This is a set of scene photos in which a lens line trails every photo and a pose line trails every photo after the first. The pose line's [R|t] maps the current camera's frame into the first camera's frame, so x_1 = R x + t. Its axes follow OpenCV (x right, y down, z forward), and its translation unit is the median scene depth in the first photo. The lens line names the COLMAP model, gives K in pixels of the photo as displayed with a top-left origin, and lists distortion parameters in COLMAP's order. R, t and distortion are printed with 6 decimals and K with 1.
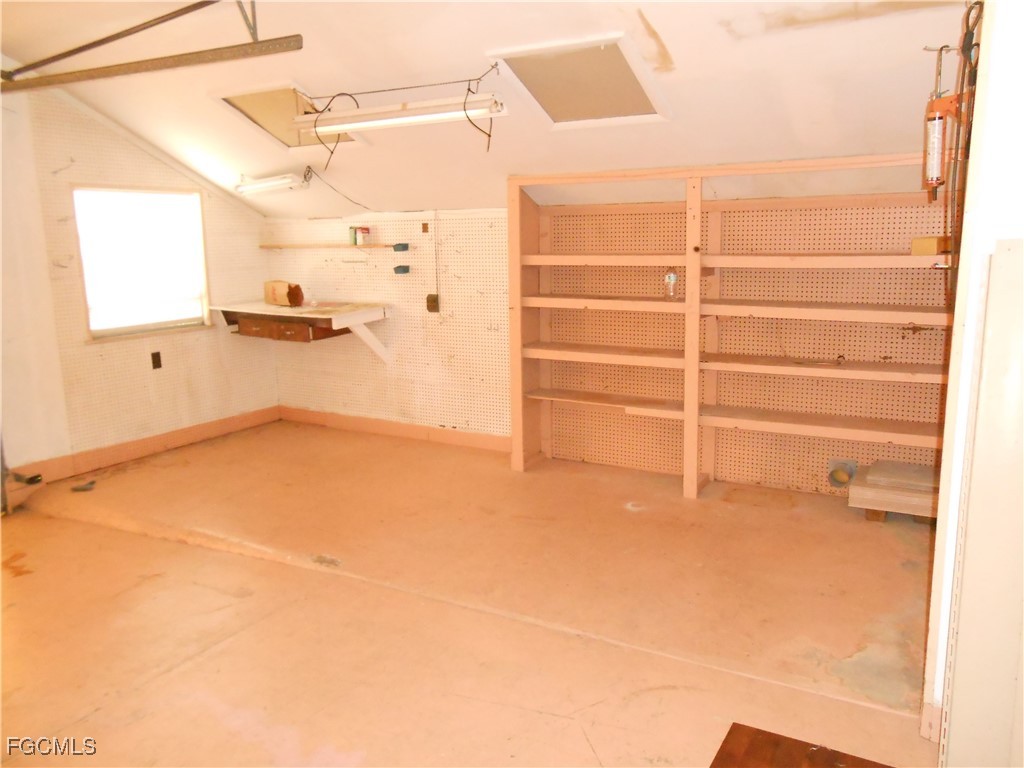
lens RADIAL K [[799.9, 0, 508.9], [0, 799.9, 384.5], [0, 0, 1]] dist [-0.051100, 0.052096]
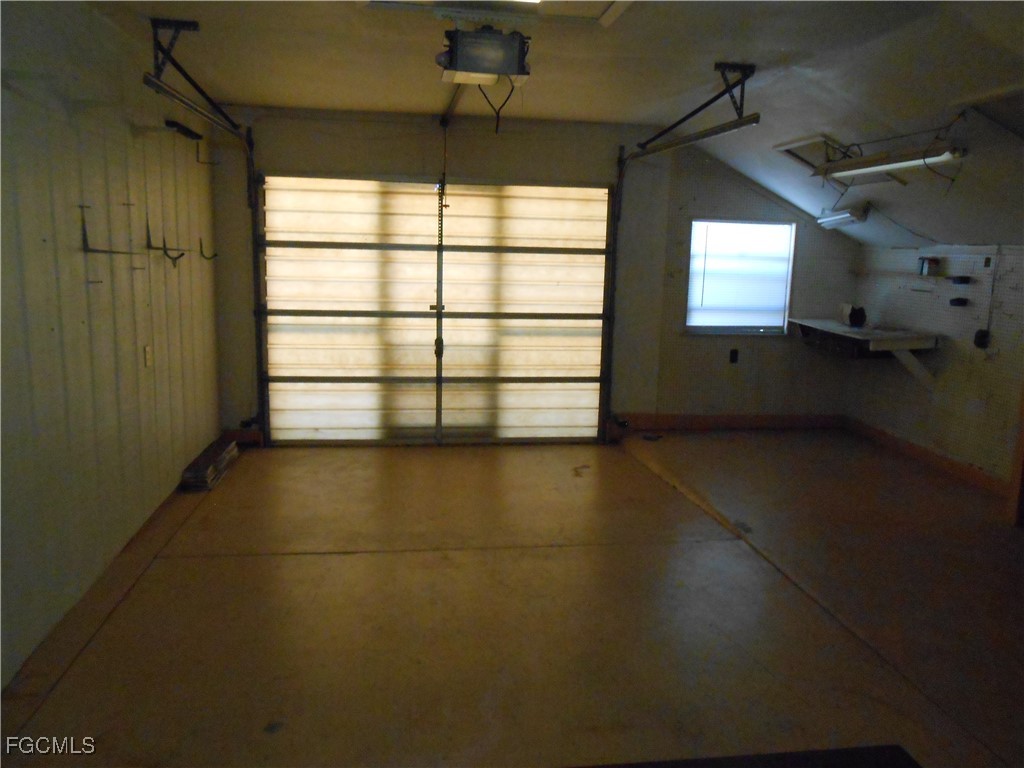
lens RADIAL K [[799.9, 0, 509.4], [0, 799.9, 383.8], [0, 0, 1]] dist [-0.051100, 0.052096]
pose [[0.601784, 0.164729, -0.781486, 0.321500], [-0.176576, 0.981726, 0.070965, -0.013973], [0.778895, 0.095286, 0.619873, -0.046881]]
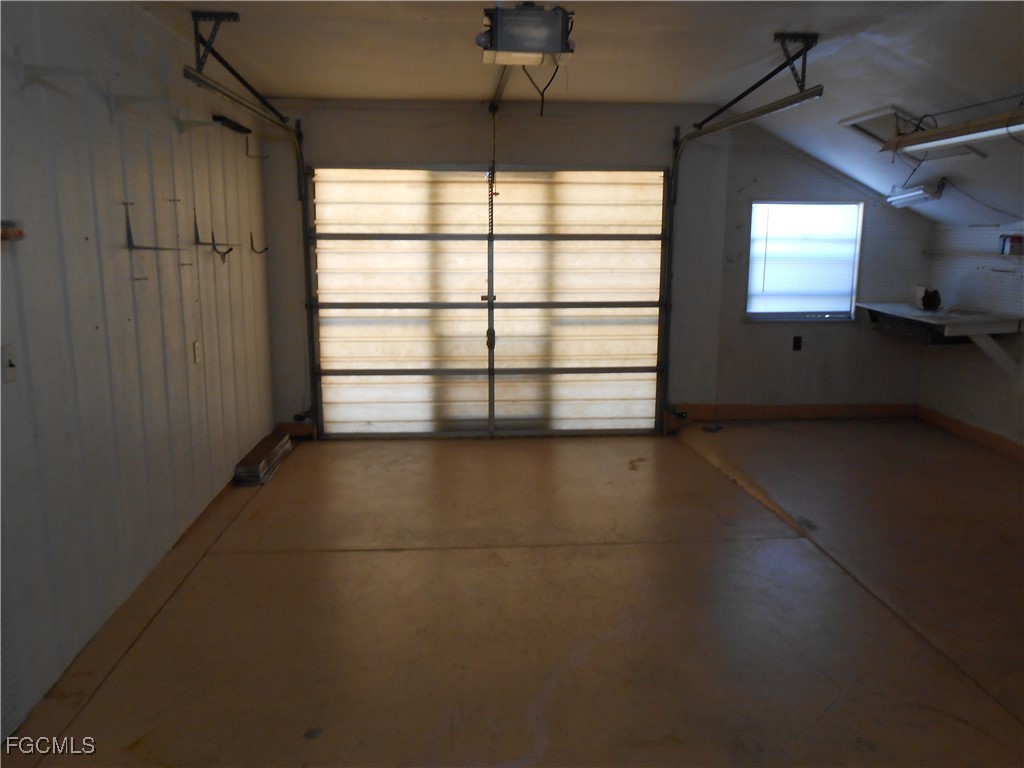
lens RADIAL K [[799.9, 0, 507.8], [0, 799.9, 382.7], [0, 0, 1]] dist [-0.051100, 0.052096]
pose [[0.541250, 0.169167, -0.823669, 0.307439], [-0.160511, 0.982327, 0.096277, -0.017162], [0.825400, 0.080098, 0.558838, -0.024210]]
